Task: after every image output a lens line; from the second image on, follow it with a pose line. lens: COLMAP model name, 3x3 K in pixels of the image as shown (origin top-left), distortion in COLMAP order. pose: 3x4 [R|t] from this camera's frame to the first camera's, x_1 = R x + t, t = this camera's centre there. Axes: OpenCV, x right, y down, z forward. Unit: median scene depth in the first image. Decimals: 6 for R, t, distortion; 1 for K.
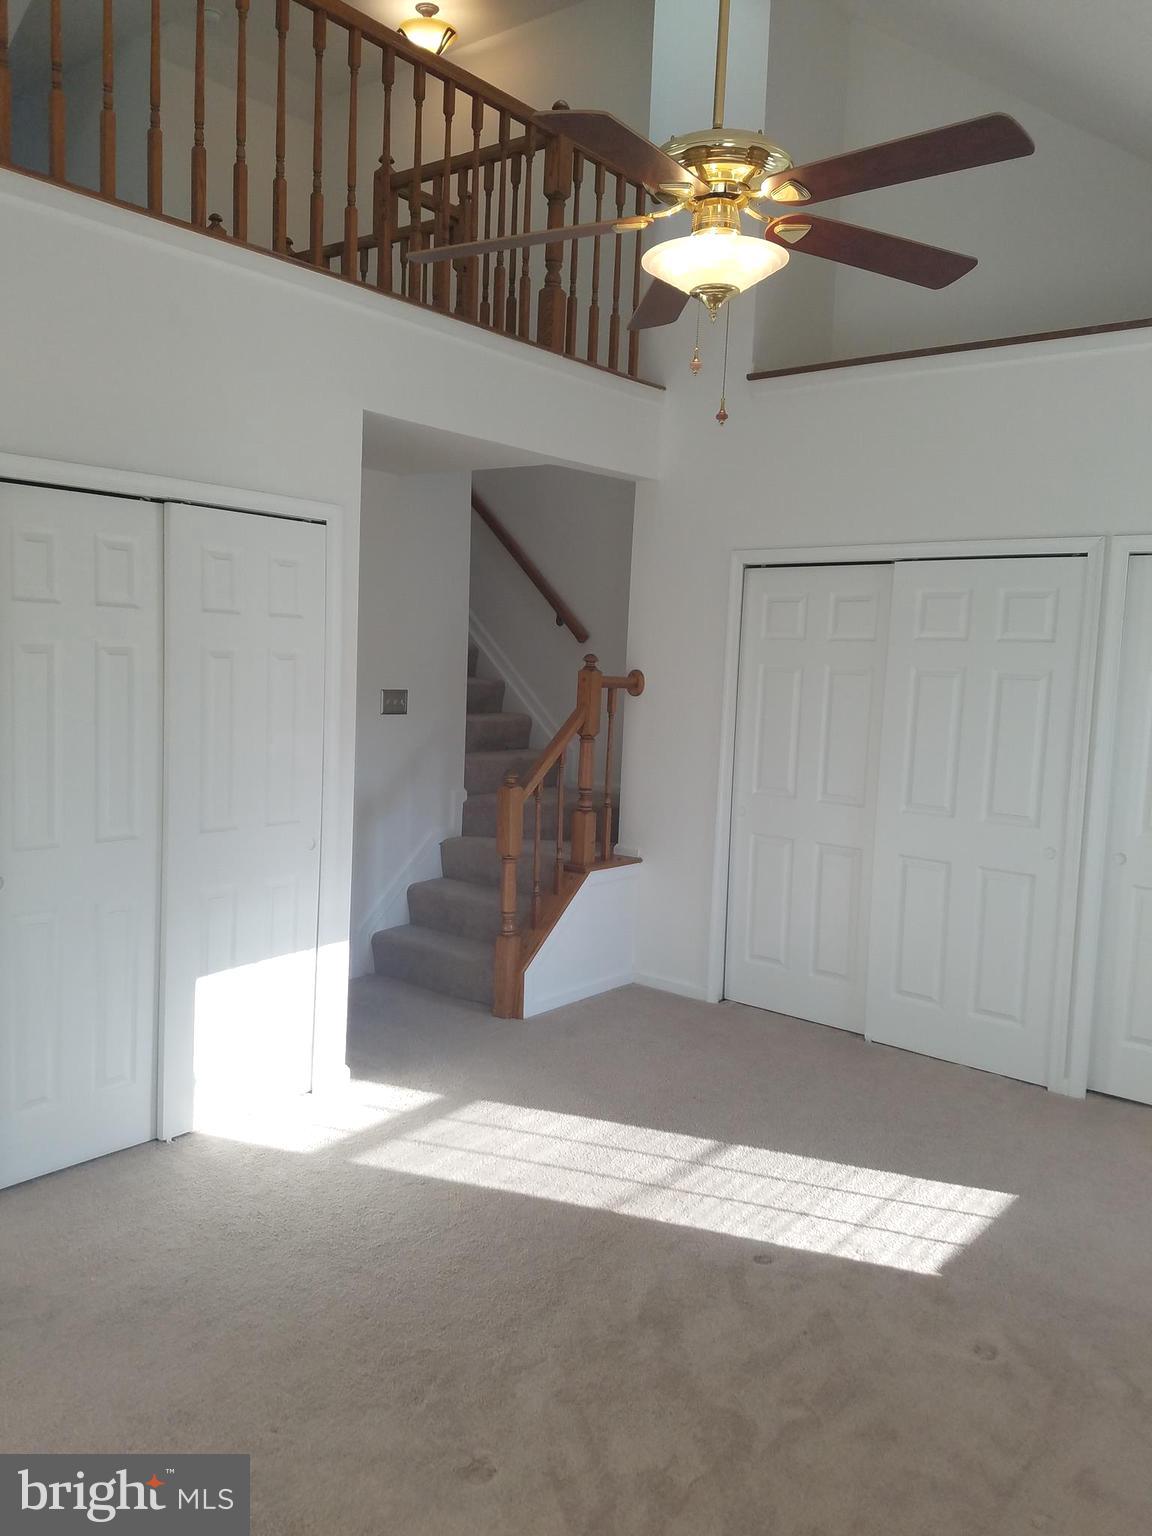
lens RADIAL K [[1168.7, 0, 550.2], [0, 1168.7, 756.4], [0, 0, 1]] dist [0.225864, -0.365745]
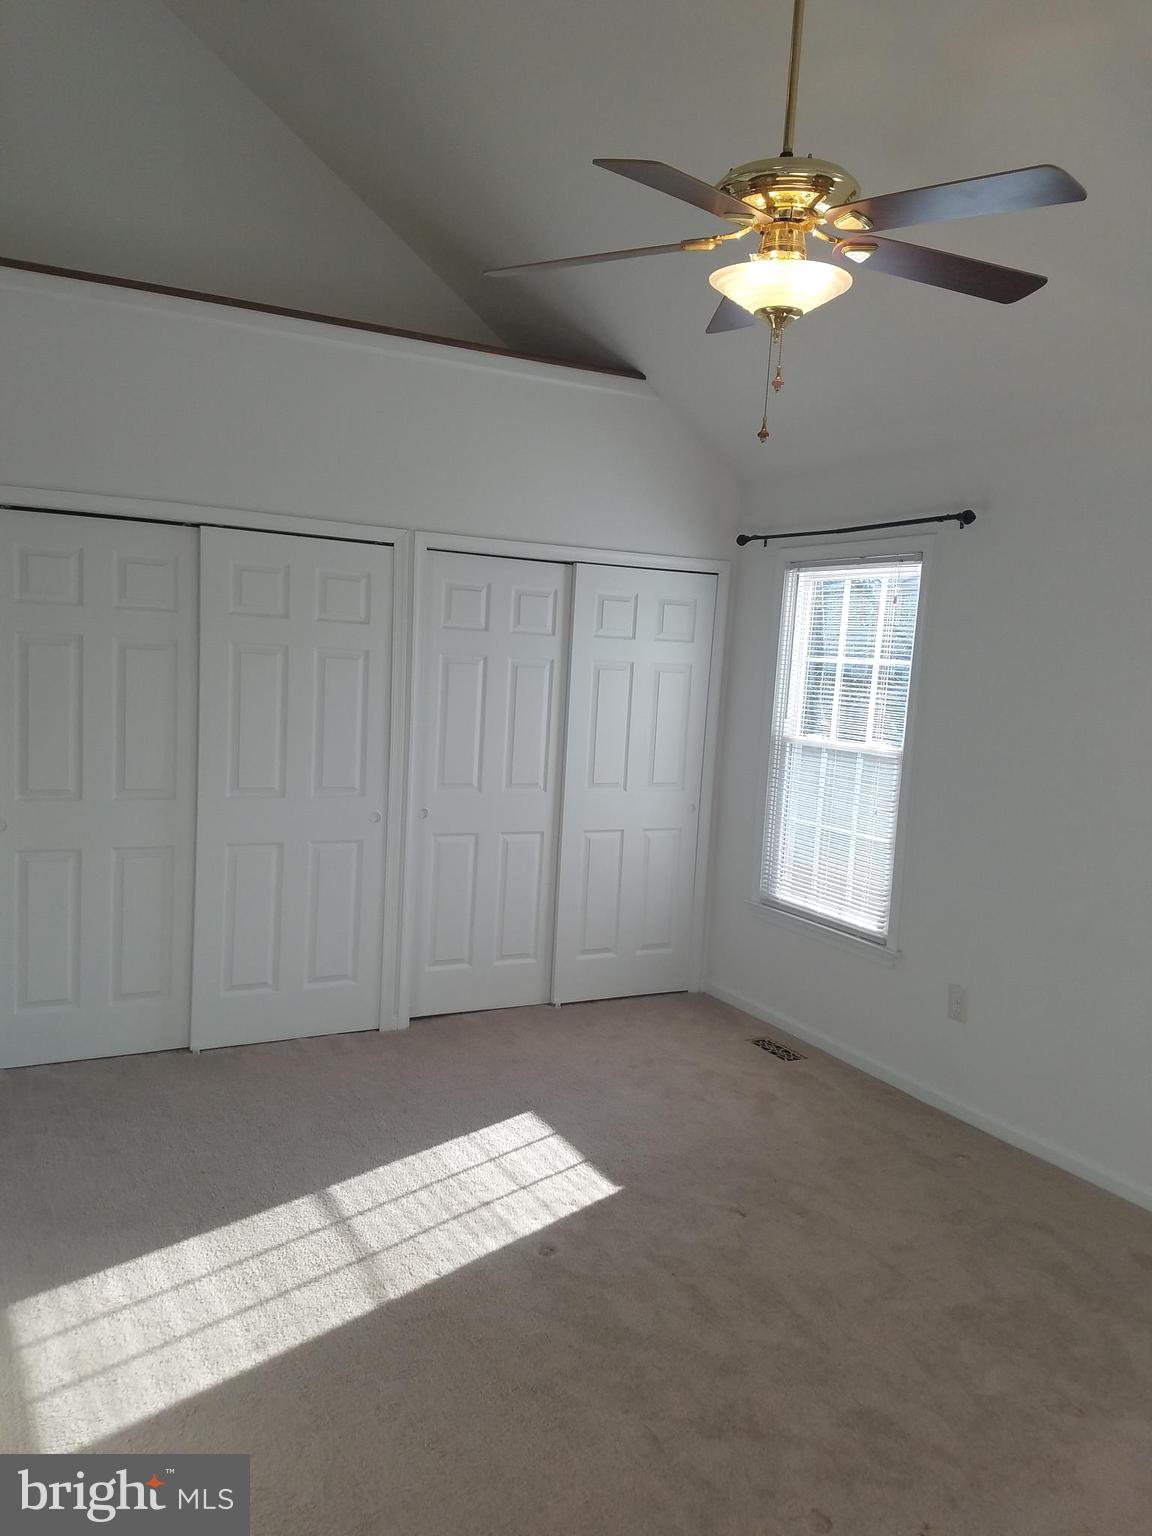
lens RADIAL K [[1211.3, 0, 533.4], [0, 1211.3, 769.7], [0, 0, 1]] dist [0.231546, -0.421485]
pose [[0.382109, -0.105783, 0.918043, -0.619541], [0.047551, 0.994361, 0.094786, -0.069789], [-0.922893, 0.007435, 0.384984, 0.505368]]
